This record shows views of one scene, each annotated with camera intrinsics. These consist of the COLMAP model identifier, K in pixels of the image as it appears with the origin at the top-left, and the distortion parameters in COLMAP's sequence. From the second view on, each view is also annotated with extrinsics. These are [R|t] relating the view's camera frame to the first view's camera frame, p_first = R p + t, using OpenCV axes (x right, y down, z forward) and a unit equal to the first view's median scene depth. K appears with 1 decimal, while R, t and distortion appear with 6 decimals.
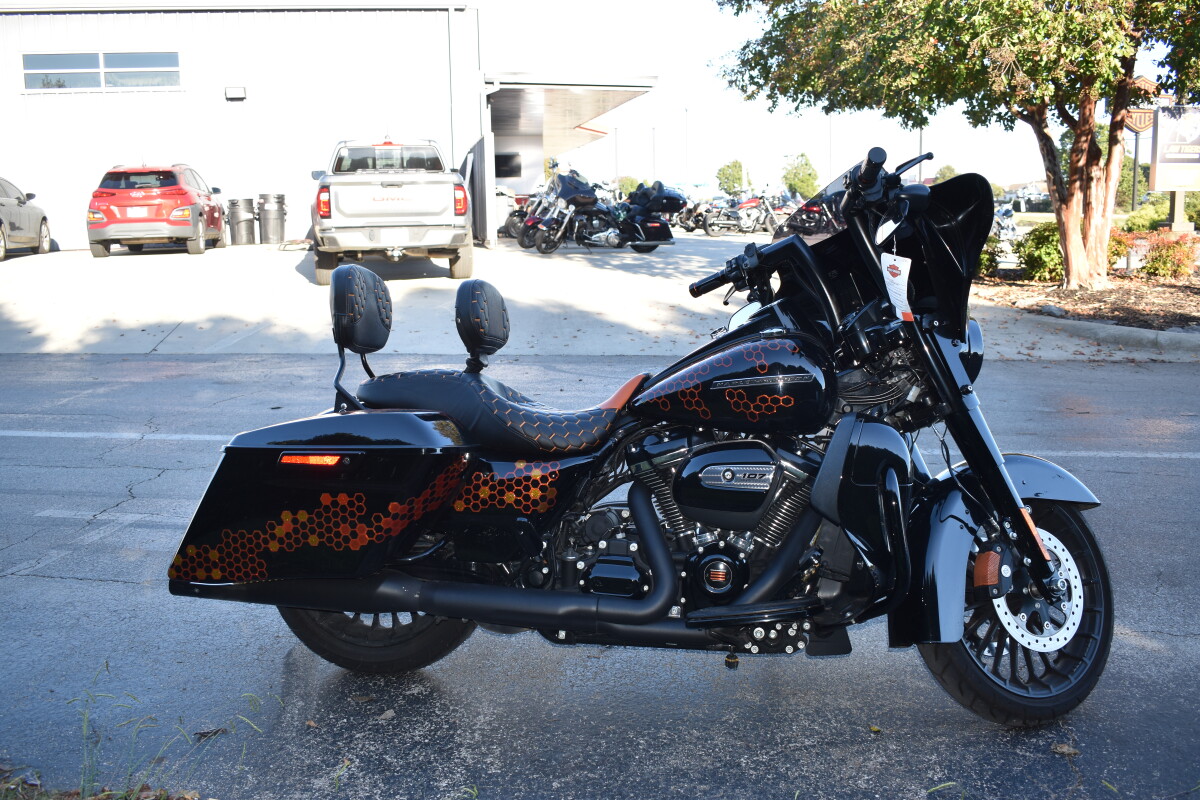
lens RADIAL K [[1102.0, 0, 599.4], [0, 1102.0, 405.6], [0, 0, 1]] dist [-0.079438, 0.000000]
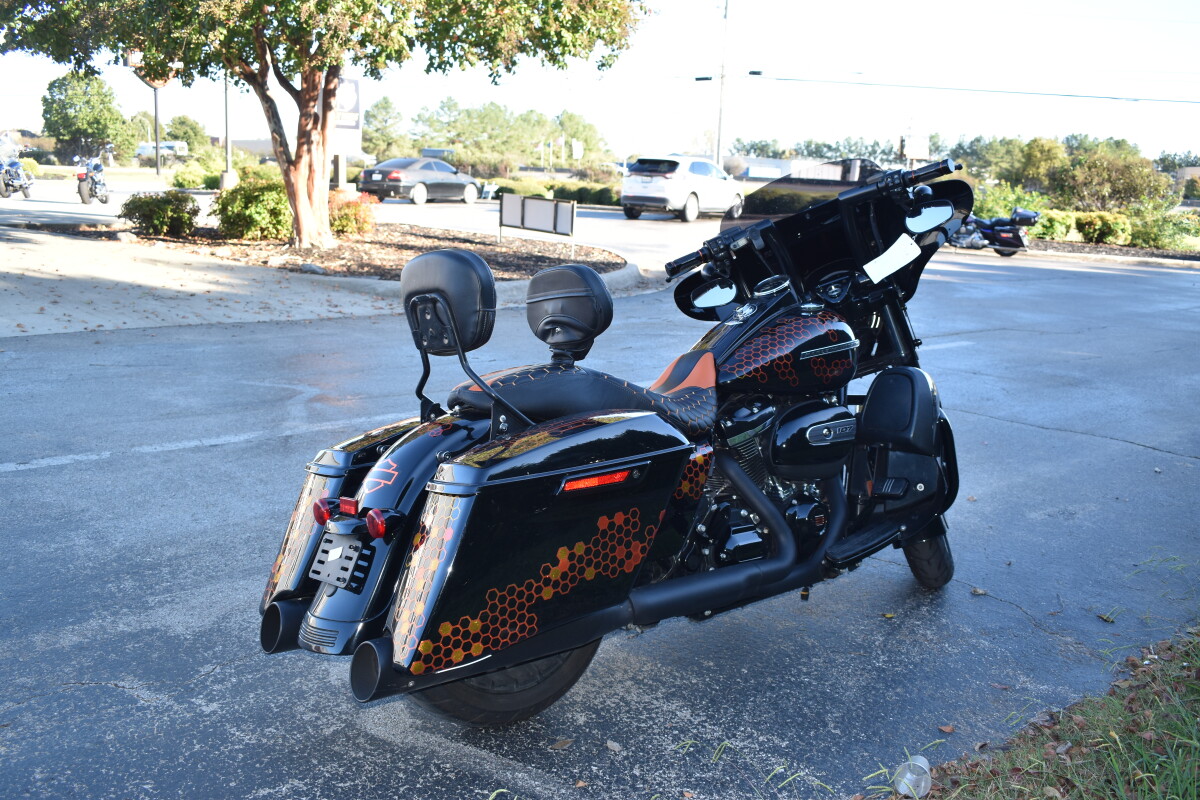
lens RADIAL K [[1102.0, 0, 606.6], [0, 1102.0, 400.4], [0, 0, 1]] dist [-0.079438, 0.000000]
pose [[0.640760, -0.115026, 0.759076, -0.200444], [0.086049, 0.993243, 0.077874, -0.017661], [-0.762904, 0.015419, 0.646328, 0.095604]]
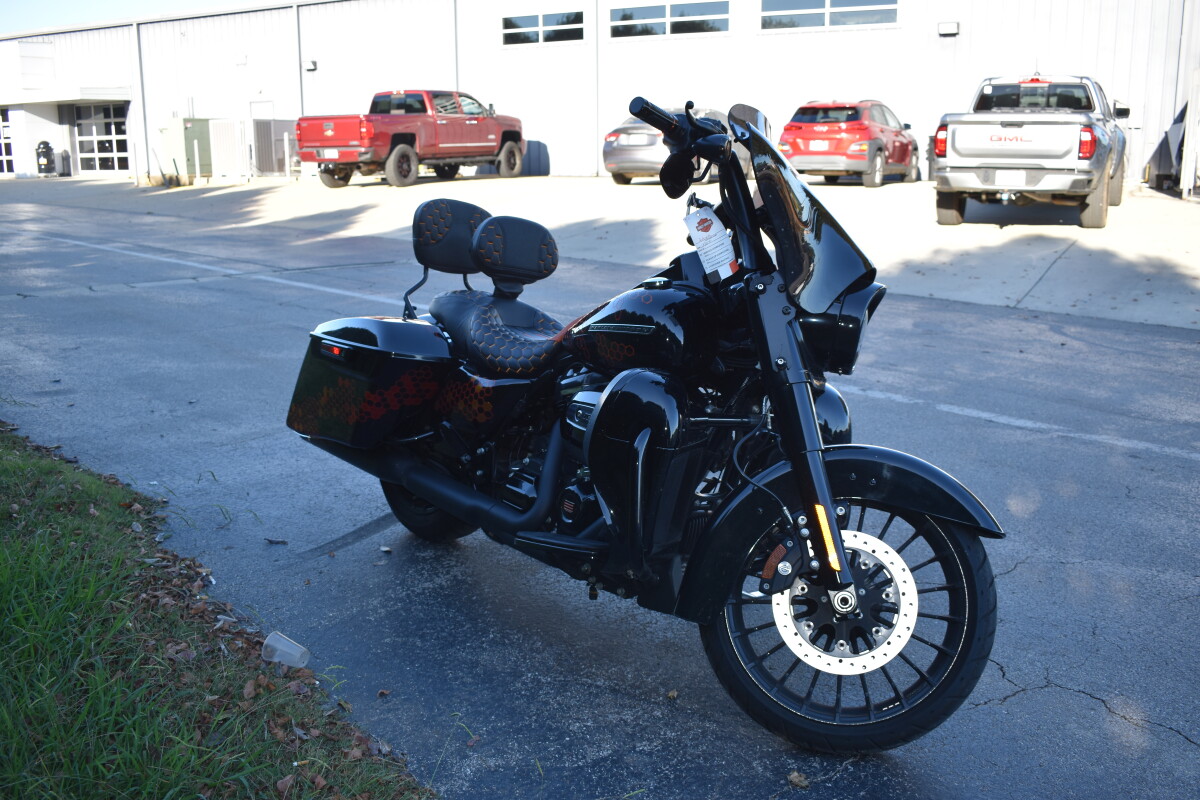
lens RADIAL K [[1102.0, 0, 600.2], [0, 1102.0, 394.9], [0, 0, 1]] dist [-0.079438, 0.000000]
pose [[0.769517, 0.152290, -0.620203, 0.174198], [-0.122019, 0.988321, 0.091287, -0.011945], [0.626862, 0.005430, 0.779112, 0.042350]]
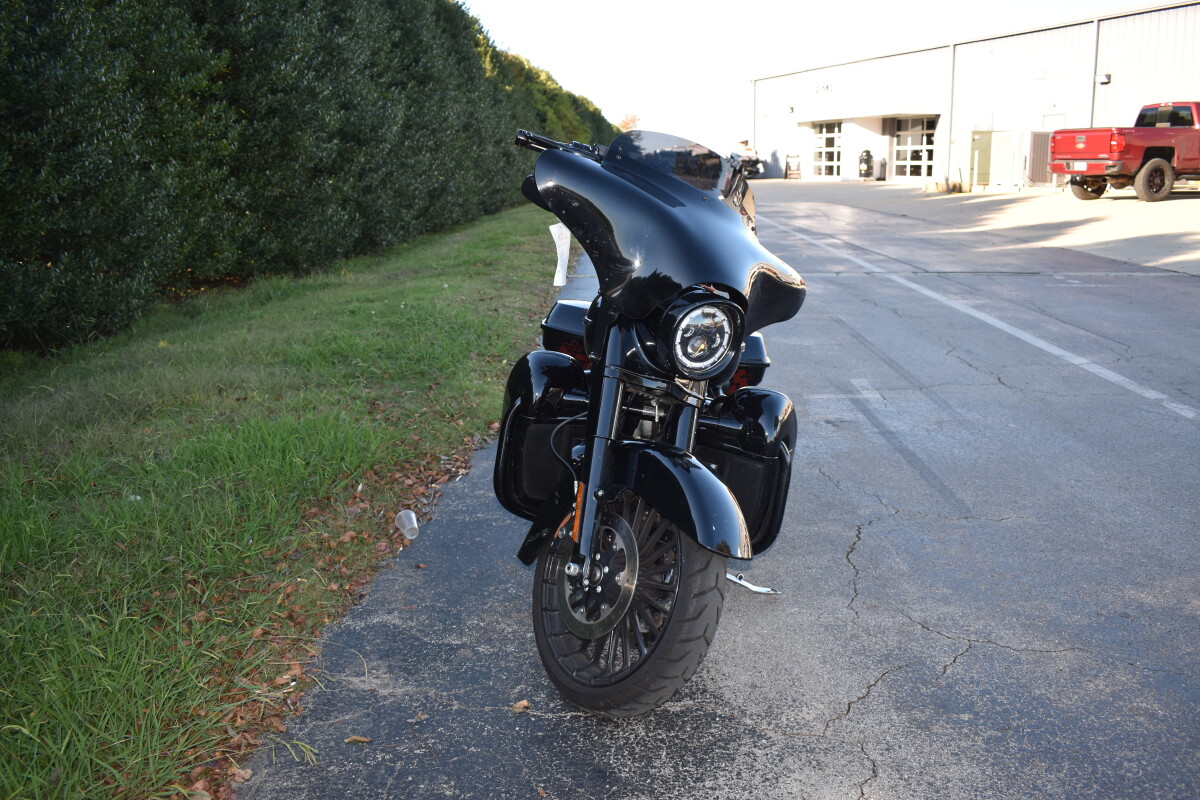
lens RADIAL K [[1030.7, 0, 603.4], [0, 1030.7, 400.6], [0, 0, 1]] dist [-0.088283, -0.001060]
pose [[0.120114, 0.236105, -0.964275, 0.285066], [-0.165455, 0.962484, 0.215056, -0.041263], [0.978875, 0.133713, 0.154673, 0.191324]]
